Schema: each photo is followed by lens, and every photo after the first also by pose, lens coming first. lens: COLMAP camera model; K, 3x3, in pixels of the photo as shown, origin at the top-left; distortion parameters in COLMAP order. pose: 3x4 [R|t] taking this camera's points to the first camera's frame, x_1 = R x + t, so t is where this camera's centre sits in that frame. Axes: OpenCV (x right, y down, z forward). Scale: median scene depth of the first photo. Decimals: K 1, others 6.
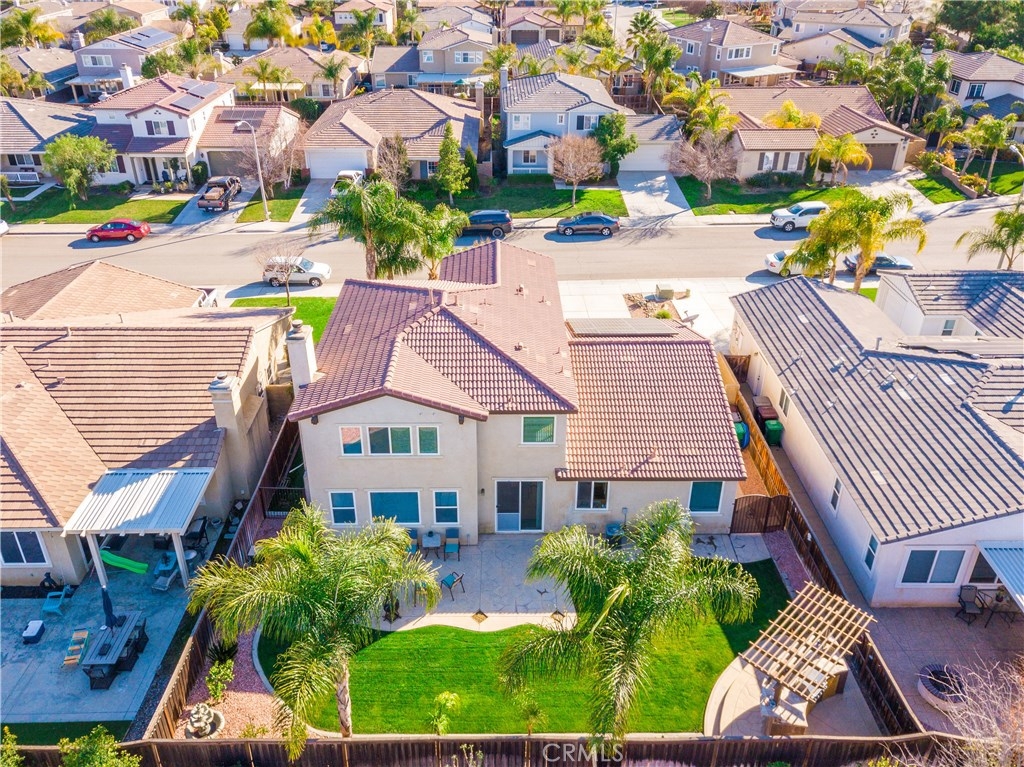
lens RADIAL K [[784.8, 0, 484.6], [0, 784.8, 383.5], [0, 0, 1]] dist [0.018542, 0.001291]
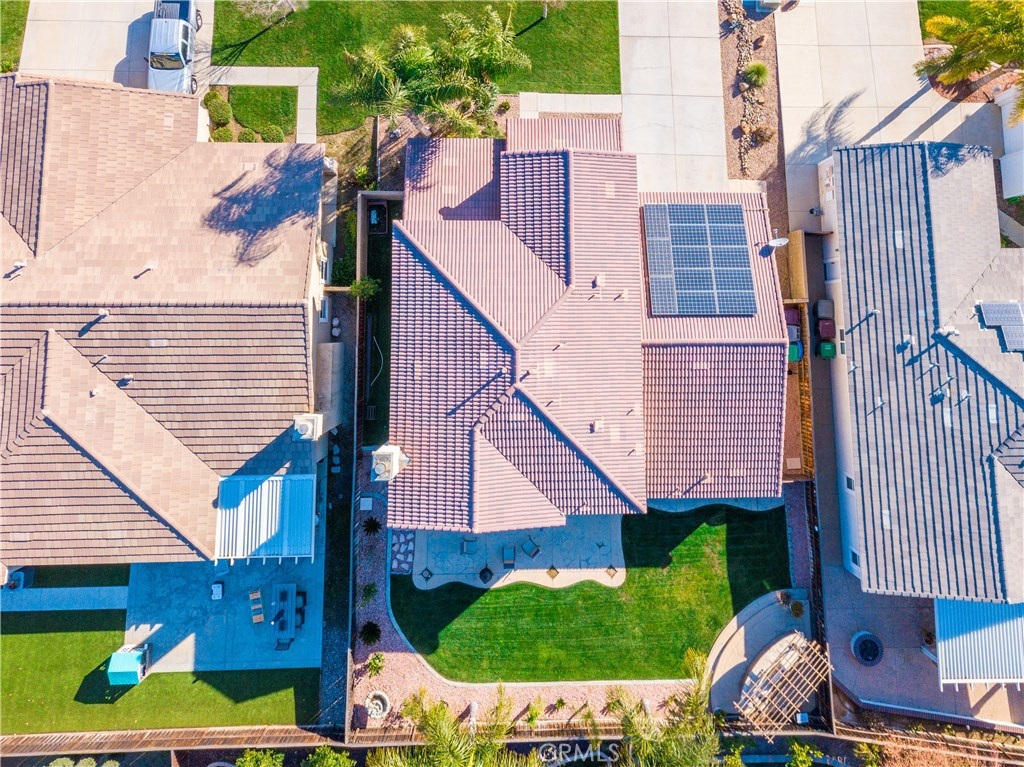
lens RADIAL K [[723.3, 0, 550.1], [0, 723.3, 383.3], [0, 0, 1]] dist [0.005165, 0.004935]
pose [[0.999172, -0.017610, 0.036688, -0.048030], [-0.017281, 0.632604, 0.774282, -0.821730], [-0.036844, -0.774275, 0.631776, 0.460660]]
